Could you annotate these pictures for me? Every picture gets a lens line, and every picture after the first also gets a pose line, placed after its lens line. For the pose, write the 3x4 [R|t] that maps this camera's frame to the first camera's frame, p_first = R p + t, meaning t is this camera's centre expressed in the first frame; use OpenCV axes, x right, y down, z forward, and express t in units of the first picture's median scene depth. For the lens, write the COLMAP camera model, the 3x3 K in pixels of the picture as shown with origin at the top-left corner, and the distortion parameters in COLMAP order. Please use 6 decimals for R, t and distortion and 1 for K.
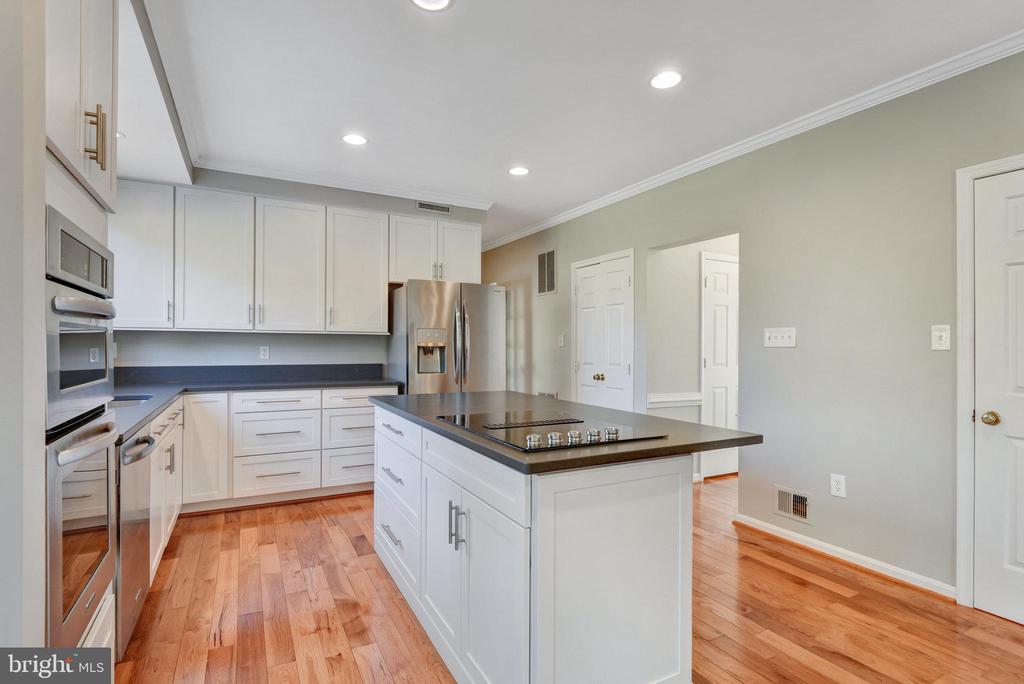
lens RADIAL K [[503.6, 0, 513.4], [0, 503.6, 343.8], [0, 0, 1]] dist [-0.016404, -0.001593]
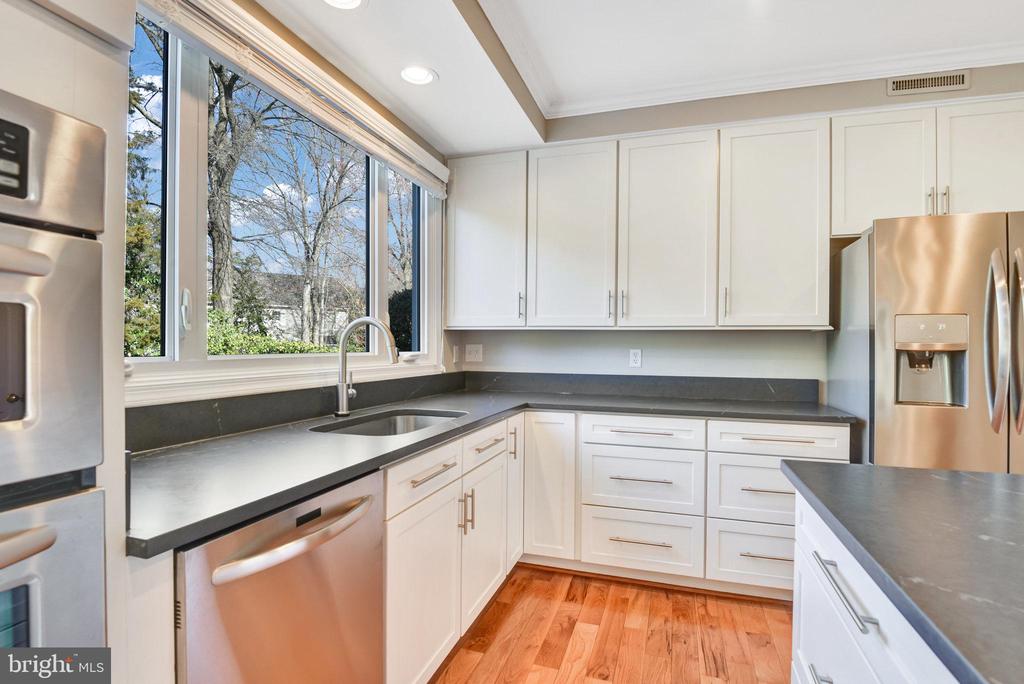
lens RADIAL K [[503.6, 0, 516.1], [0, 503.6, 348.1], [0, 0, 1]] dist [-0.016404, -0.001593]
pose [[0.694750, 0.000610, -0.719251, -0.100153], [-0.002868, 0.999994, -0.001922, 0.005277], [0.719245, 0.003398, 0.694748, 0.399003]]
